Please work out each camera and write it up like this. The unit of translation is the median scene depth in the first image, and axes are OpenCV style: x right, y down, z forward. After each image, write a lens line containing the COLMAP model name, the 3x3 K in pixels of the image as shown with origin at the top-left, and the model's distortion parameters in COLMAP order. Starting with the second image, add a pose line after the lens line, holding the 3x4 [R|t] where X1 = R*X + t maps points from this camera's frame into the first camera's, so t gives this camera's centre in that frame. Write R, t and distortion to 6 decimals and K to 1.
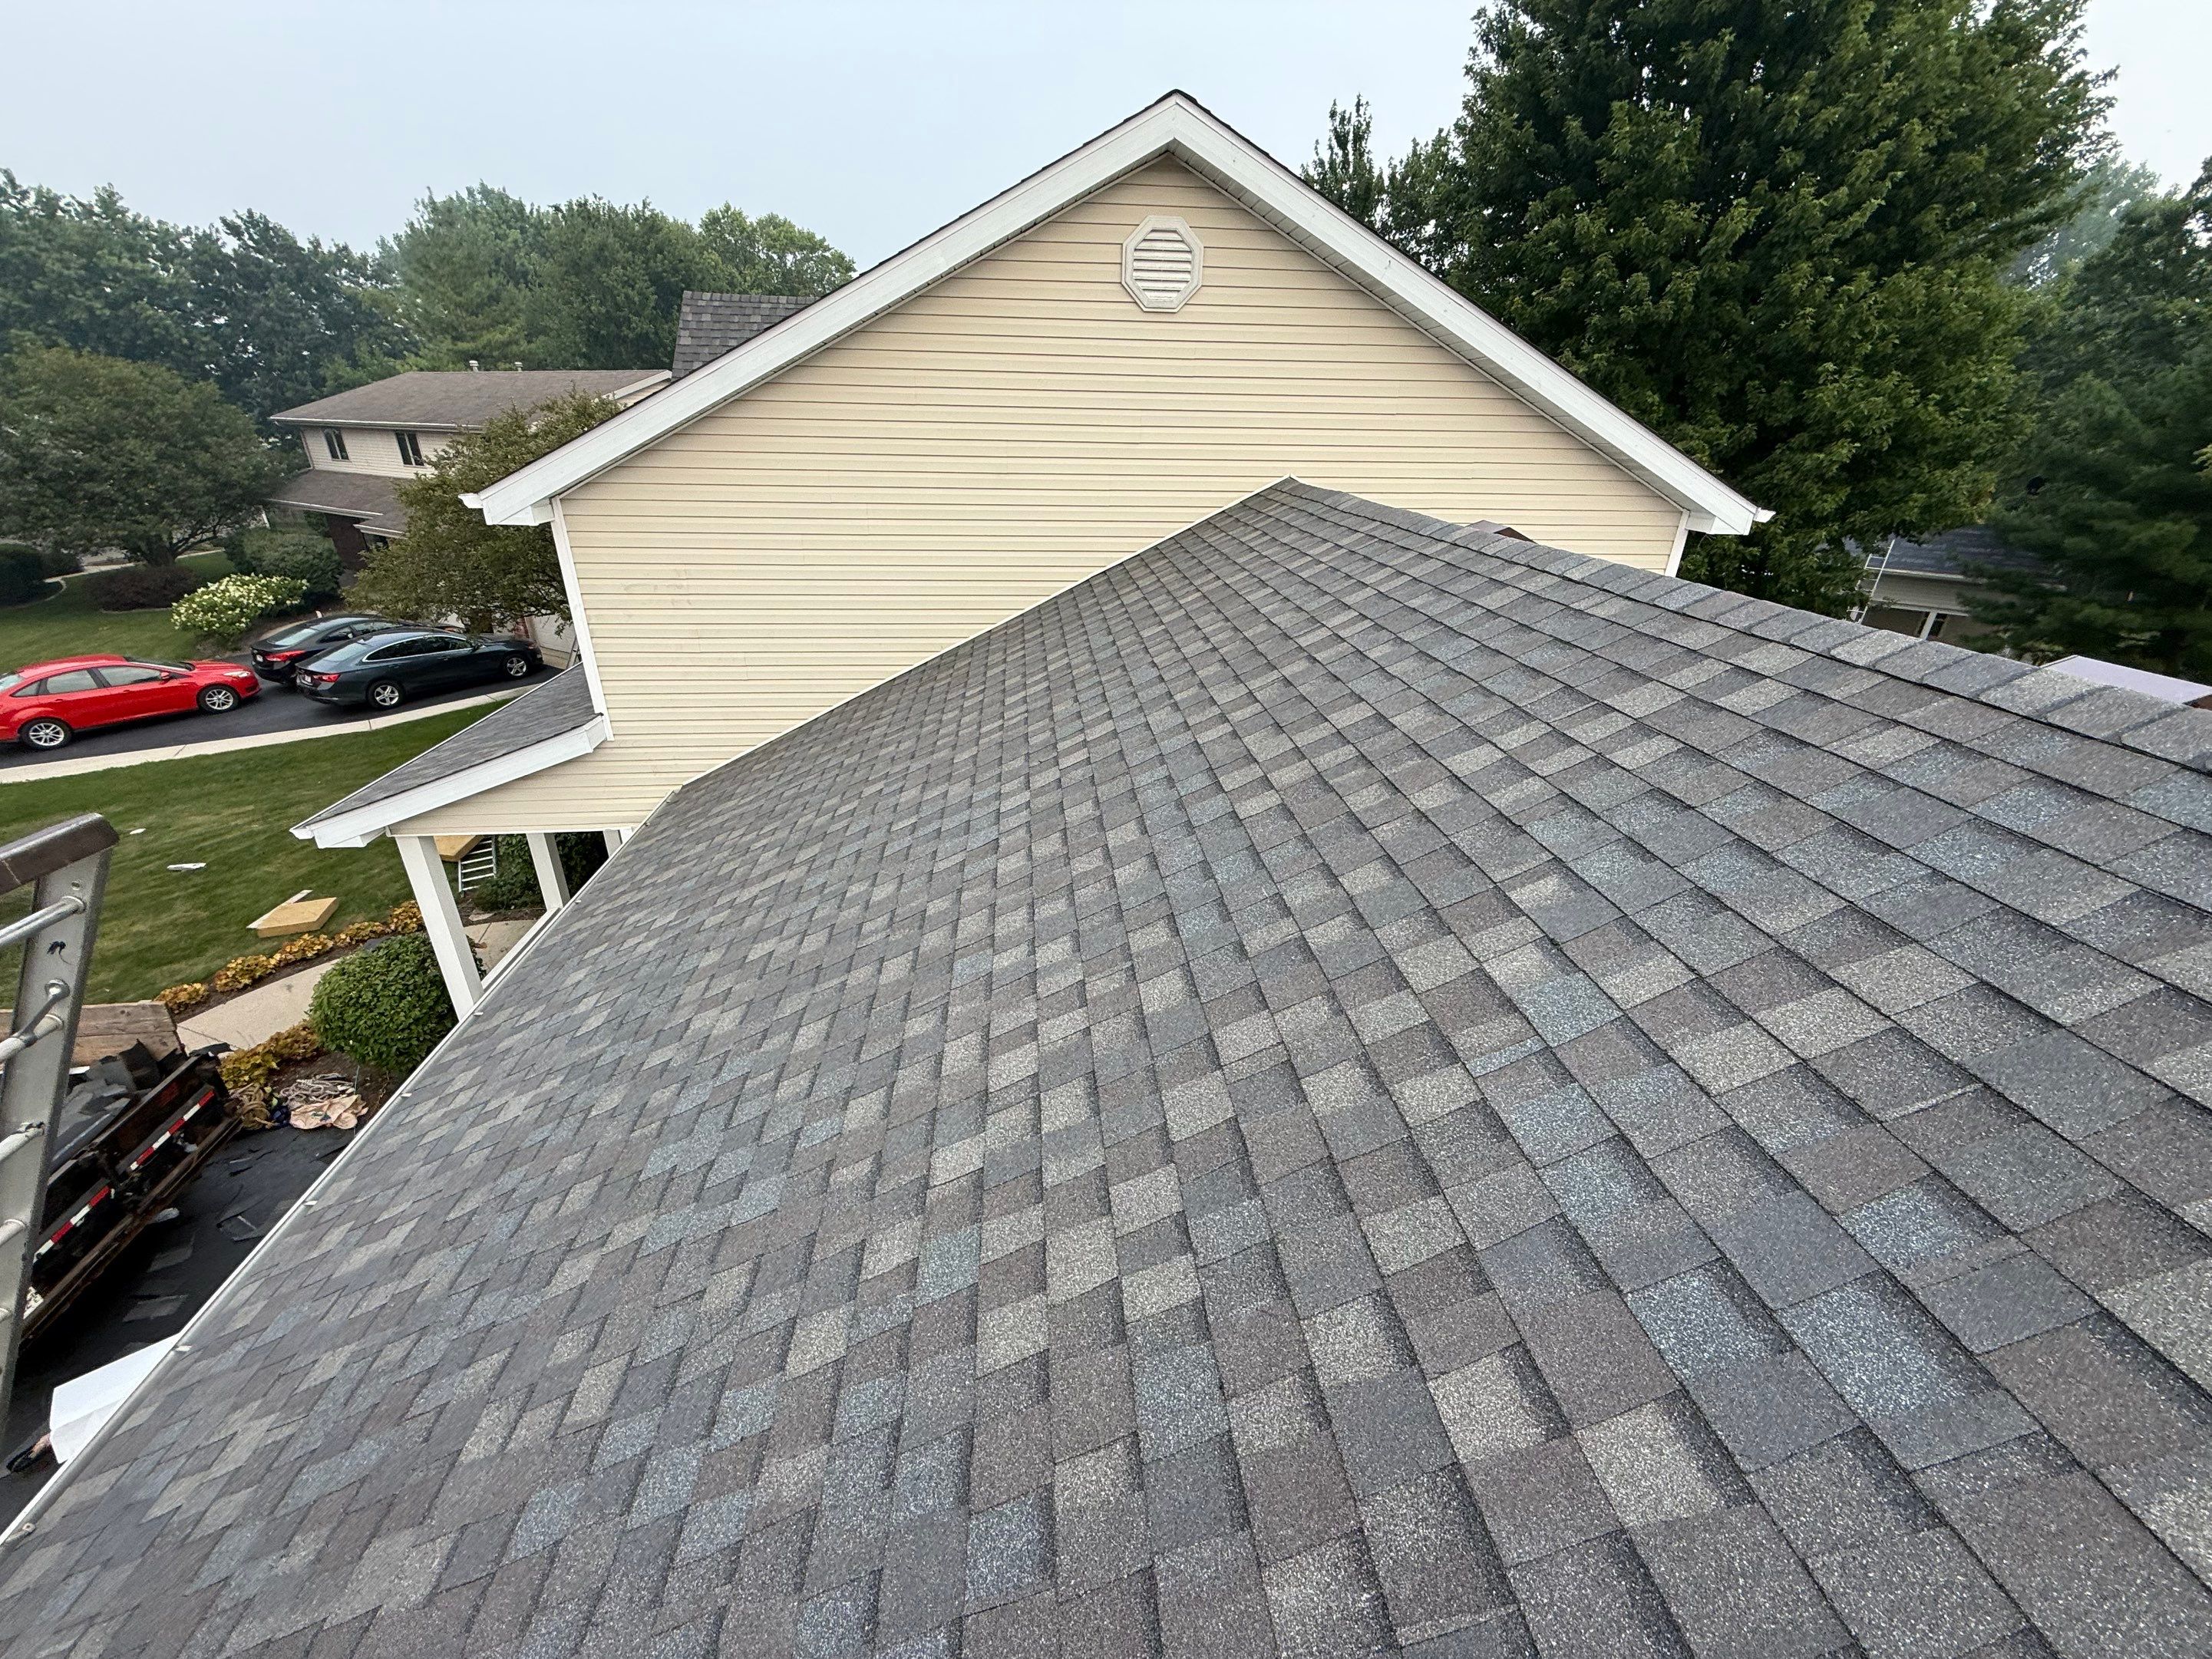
lens RADIAL K [[883.2, 0, 1099.8], [0, 883.2, 821.5], [0, 0, 1]] dist [0.000019, -0.000265]
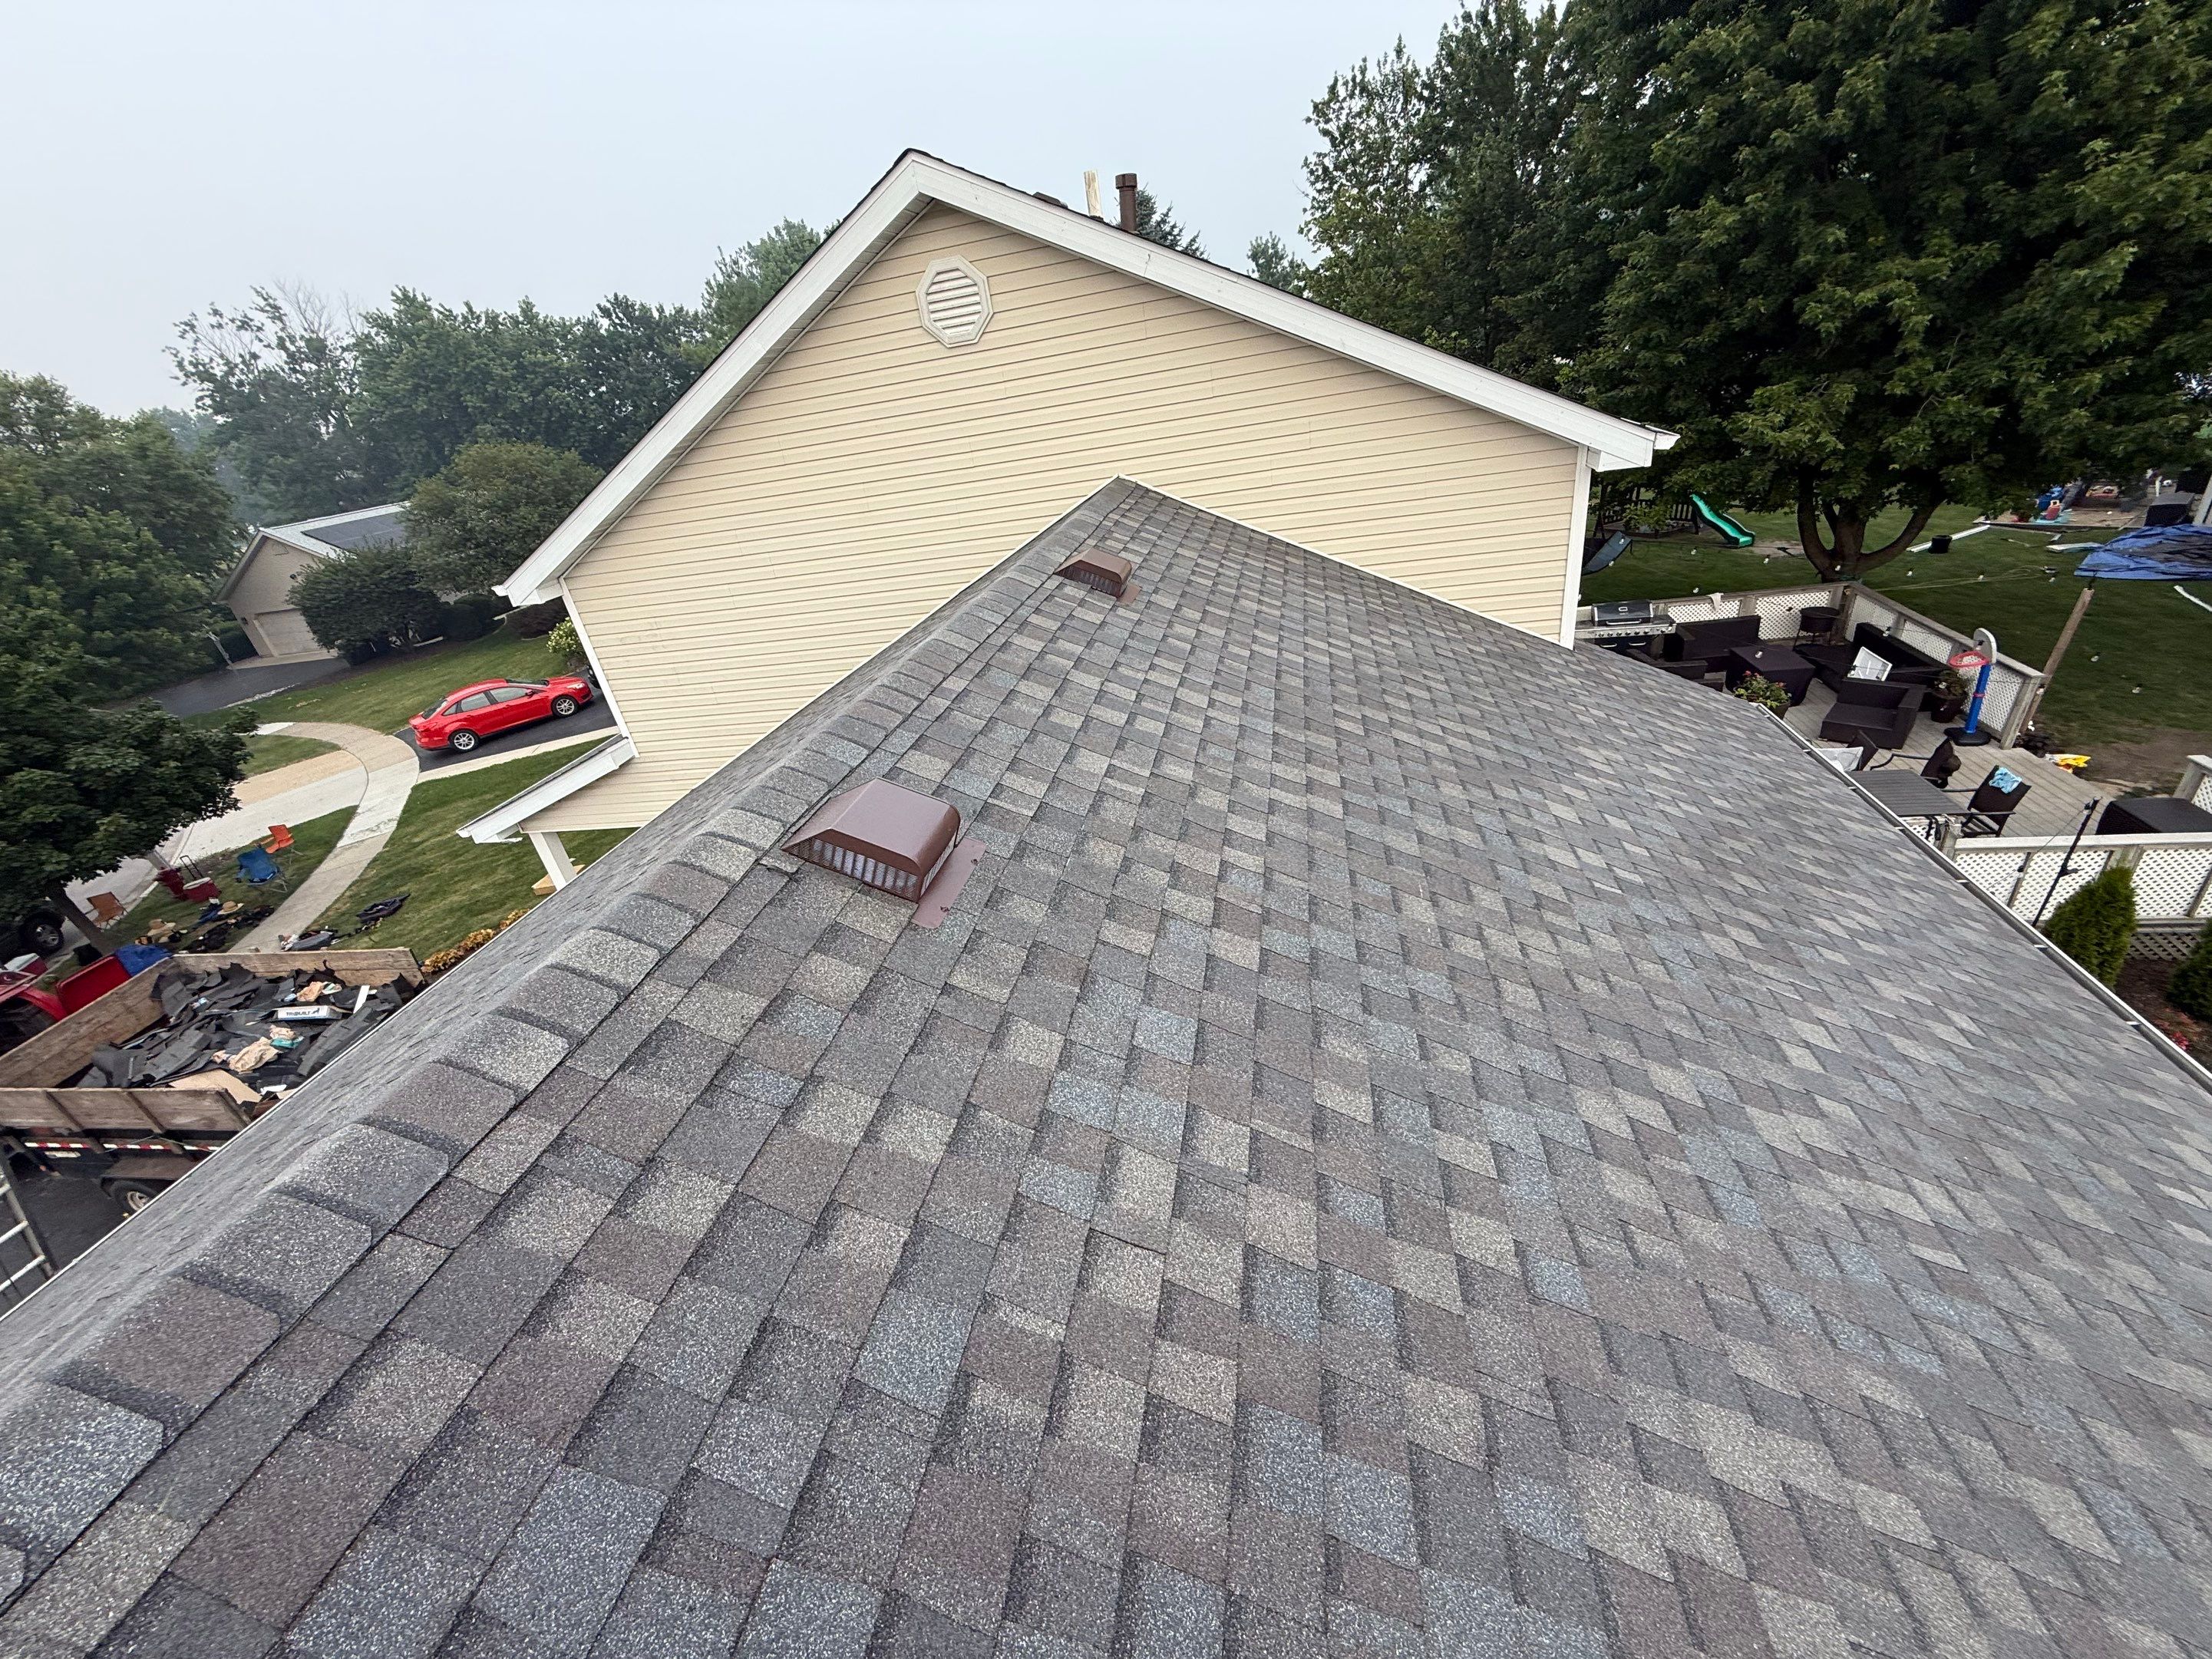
lens RADIAL K [[883.2, 0, 1099.8], [0, 883.2, 821.5], [0, 0, 1]] dist [0.000019, -0.000265]
pose [[0.946159, -0.014367, -0.323383, 0.203494], [0.036134, 0.997459, 0.061406, -0.022058], [0.321678, -0.069785, 0.944274, 0.001020]]
